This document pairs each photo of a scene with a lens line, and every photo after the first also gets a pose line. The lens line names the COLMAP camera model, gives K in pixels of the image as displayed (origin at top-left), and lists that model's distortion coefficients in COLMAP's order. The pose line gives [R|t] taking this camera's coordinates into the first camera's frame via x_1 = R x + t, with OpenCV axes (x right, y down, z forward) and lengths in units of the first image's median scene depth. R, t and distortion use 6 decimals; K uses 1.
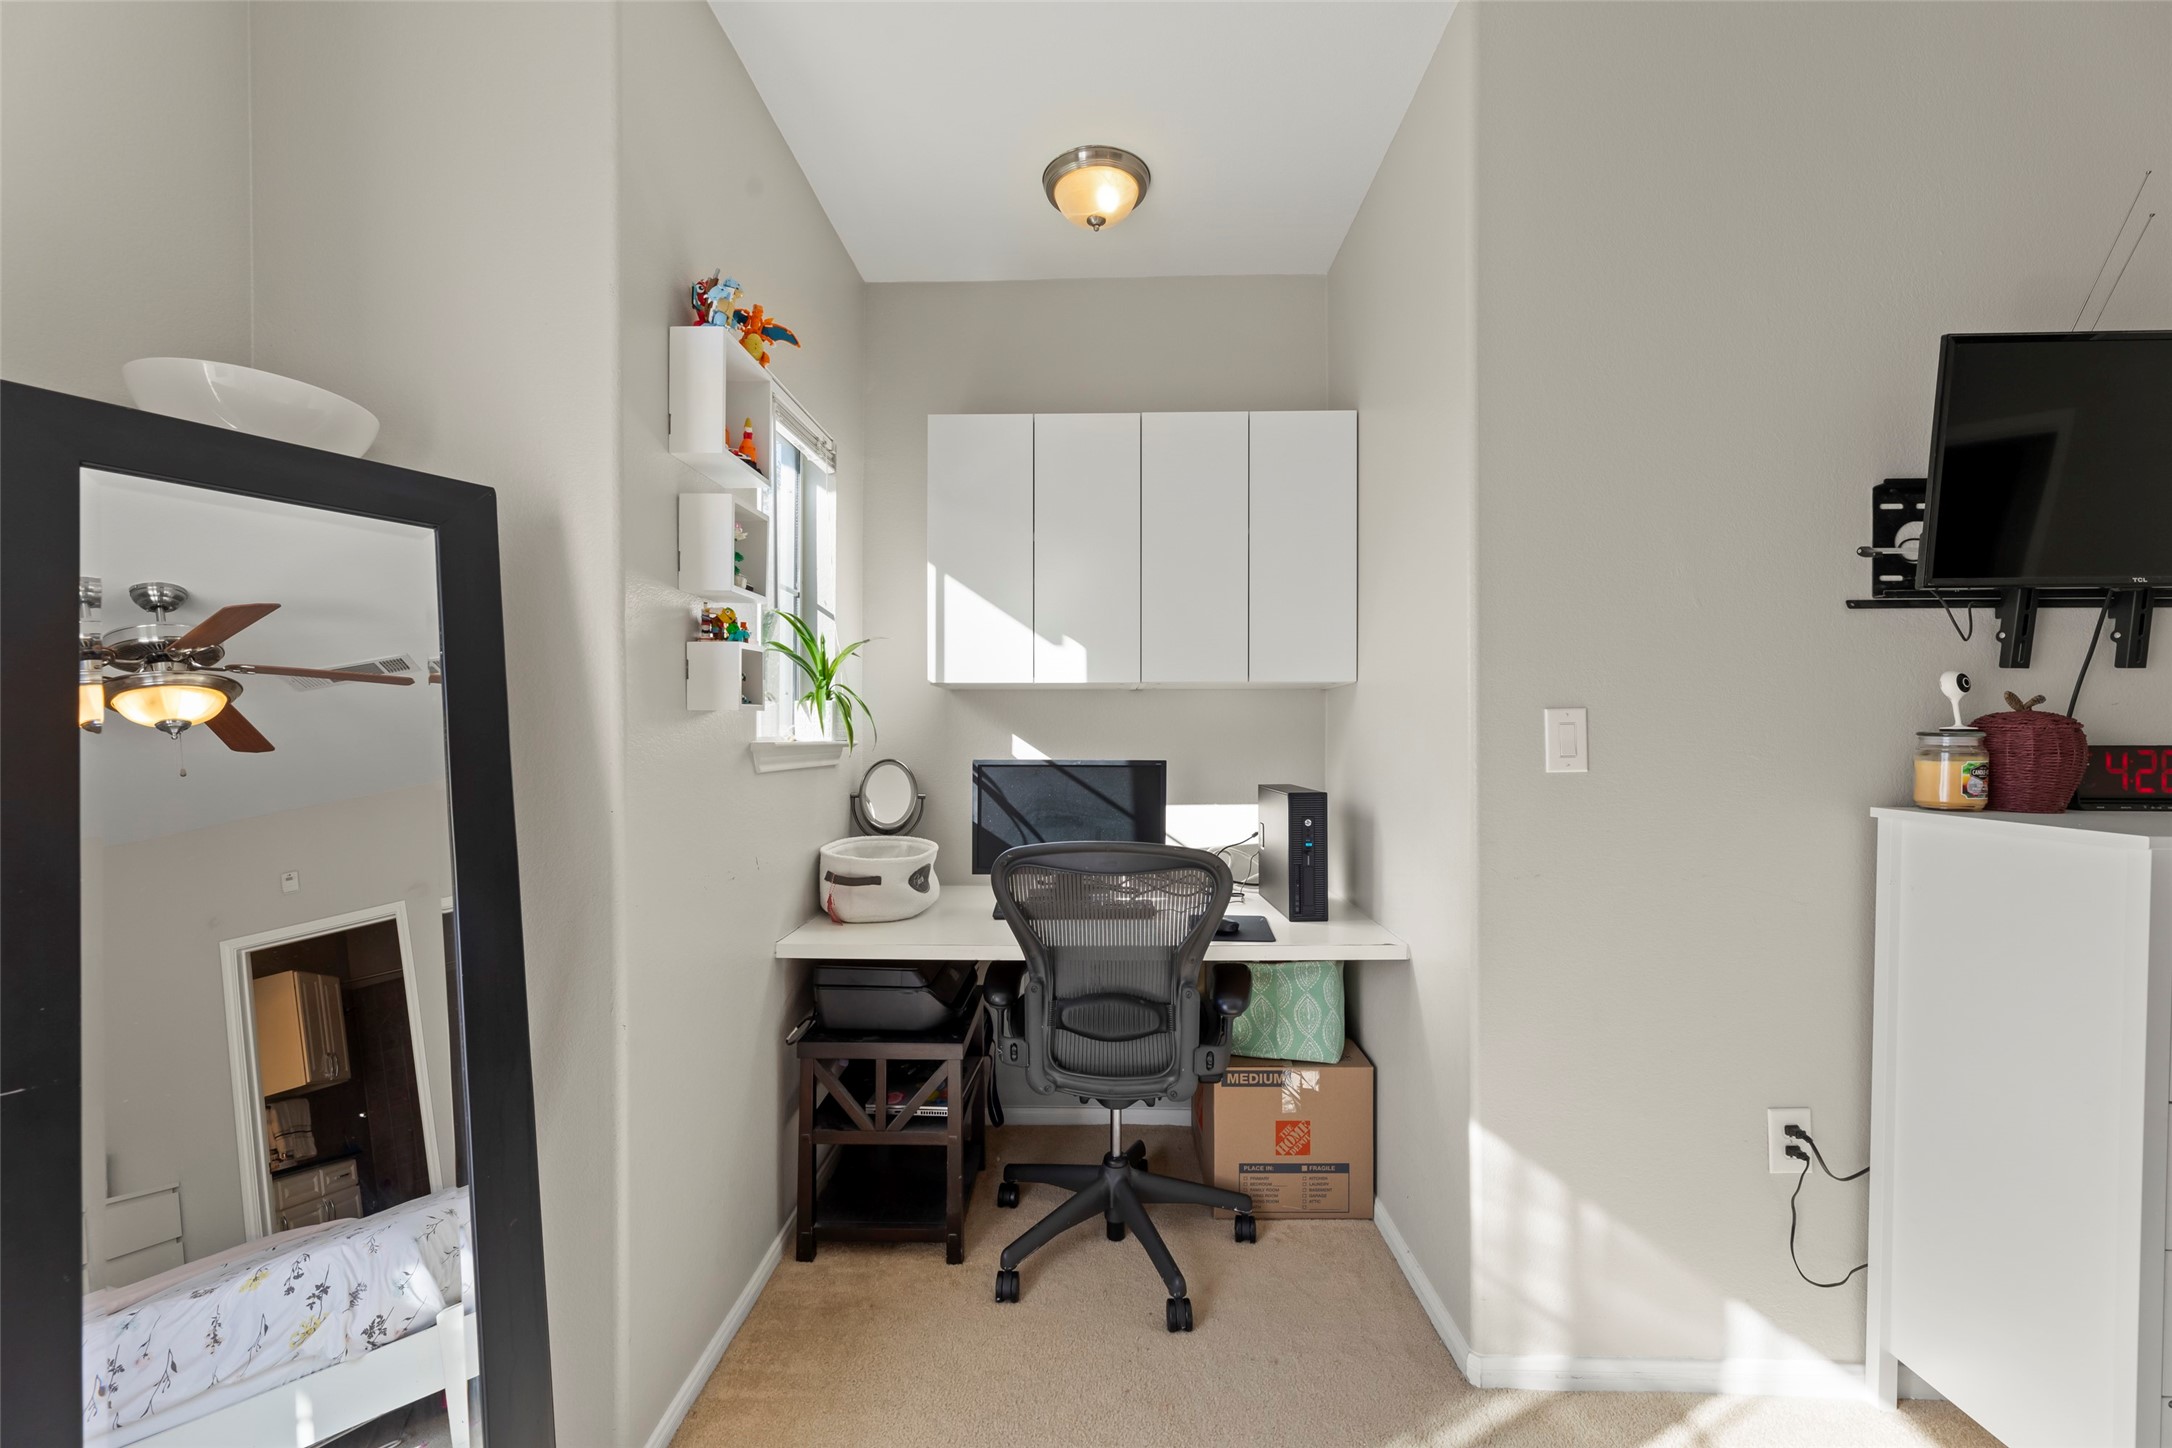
lens RADIAL K [[871.2, 0, 1079.7], [0, 871.2, 739.0], [0, 0, 1]] dist [0.000217, 0.000076]
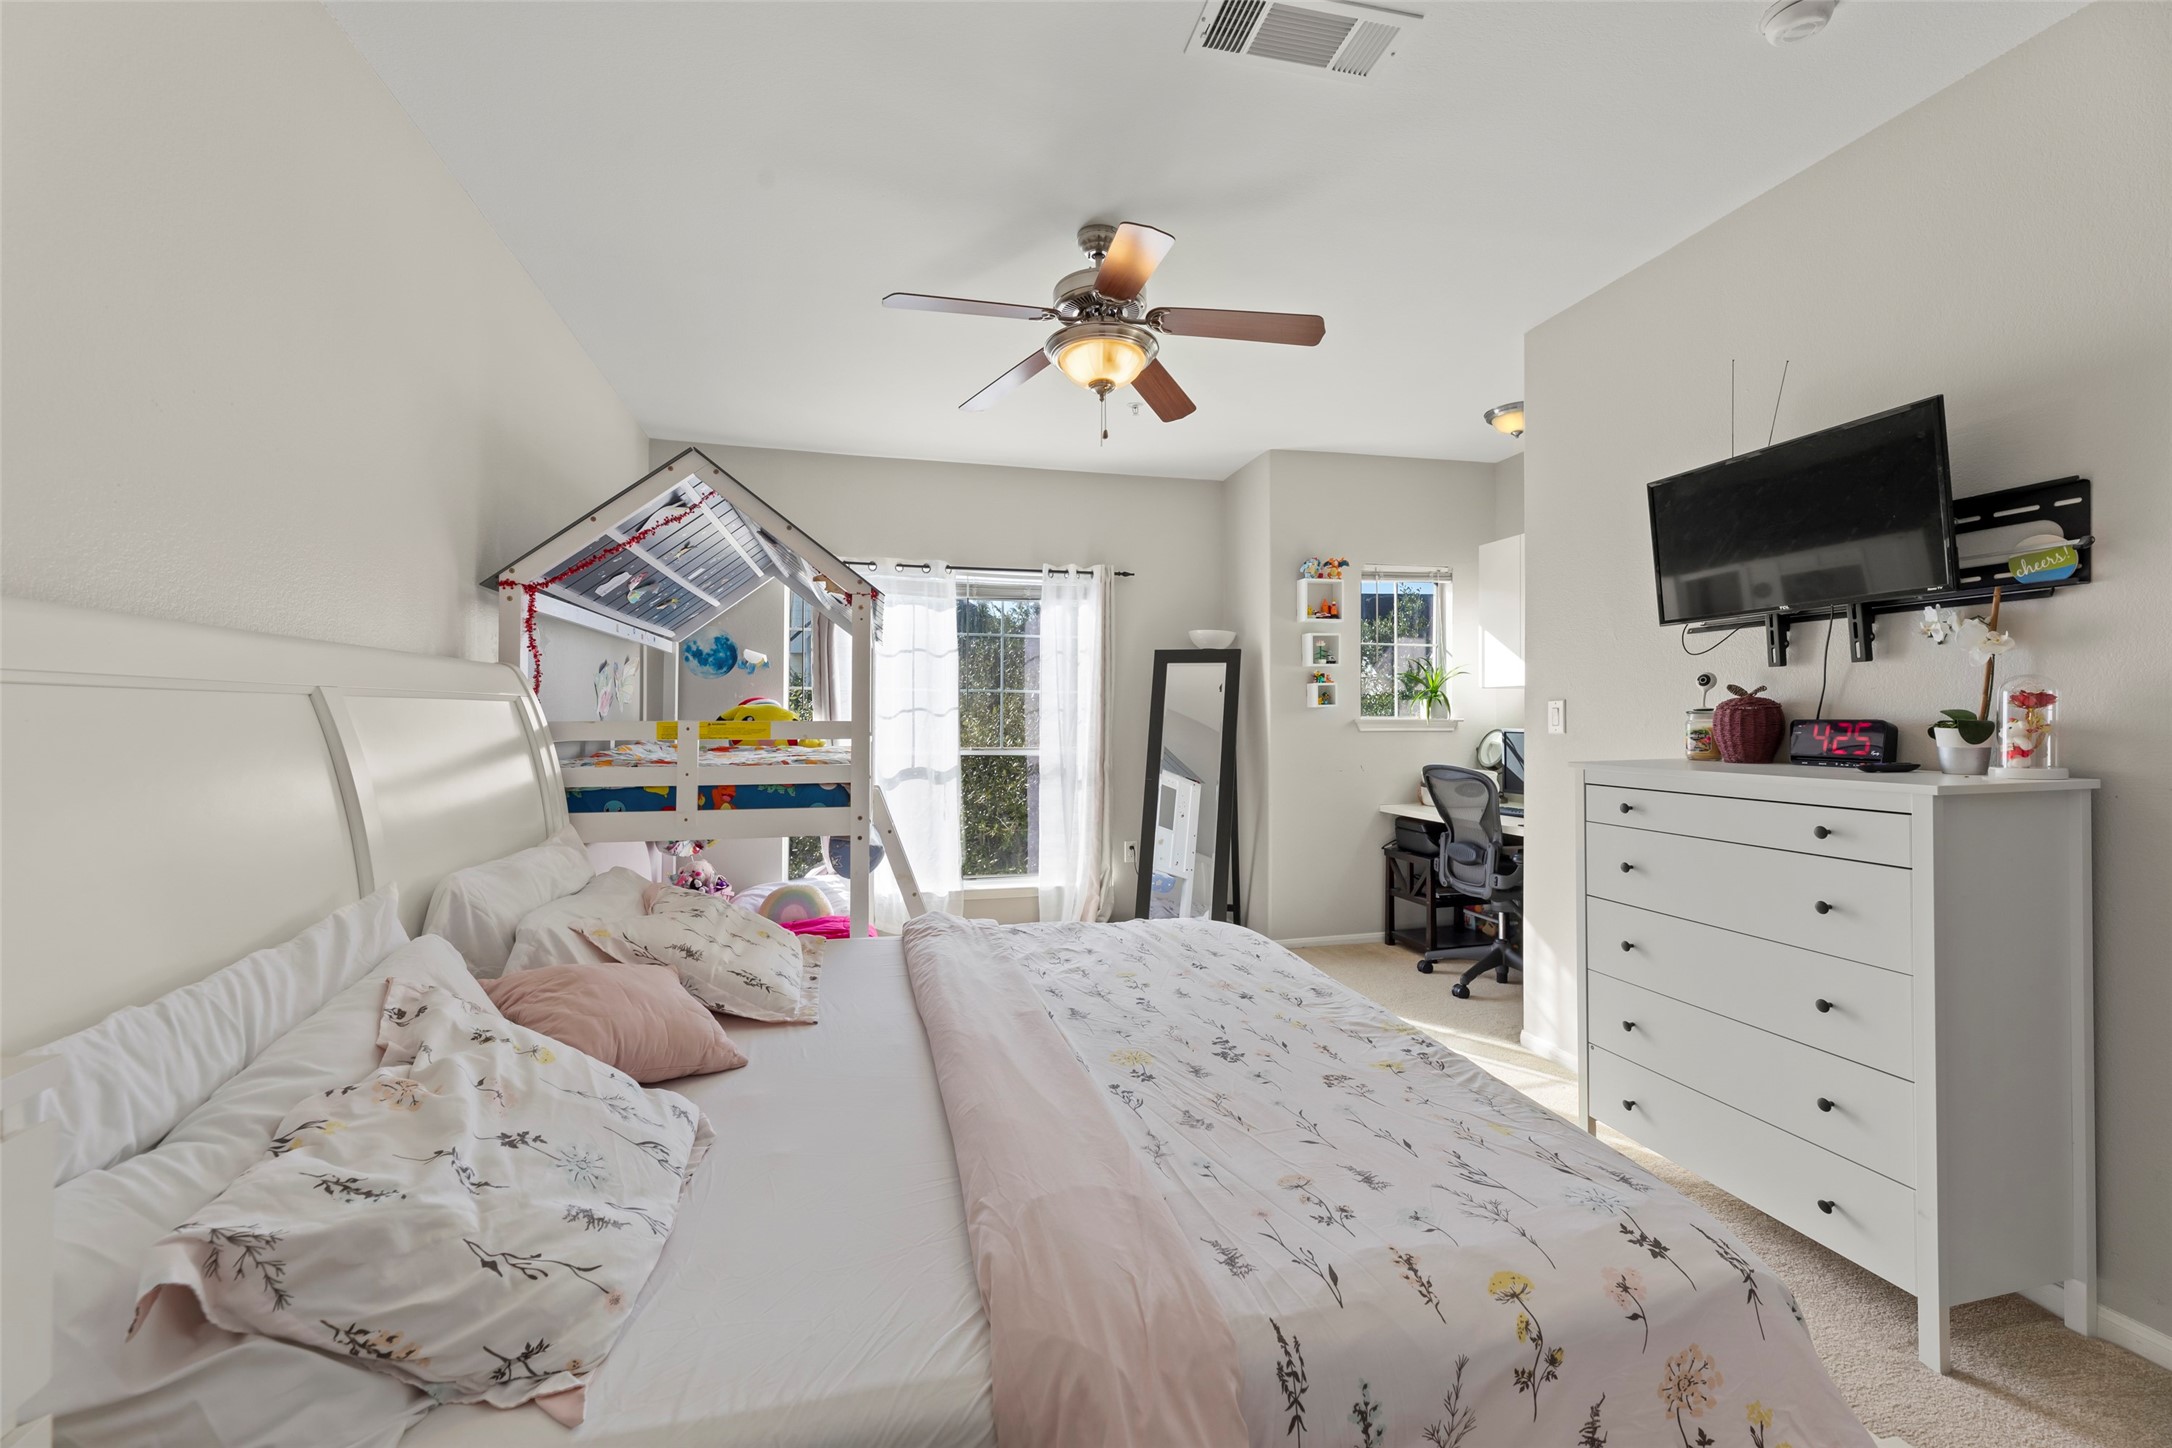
lens RADIAL K [[884.7, 0, 1068.7], [0, 884.7, 714.0], [0, 0, 1]] dist [-0.000075, 0.000159]
pose [[0.251701, -0.005602, -0.967789, 2.195659], [-0.005085, 0.999962, -0.007110, 0.013824], [0.967792, 0.006711, 0.251663, -0.512021]]
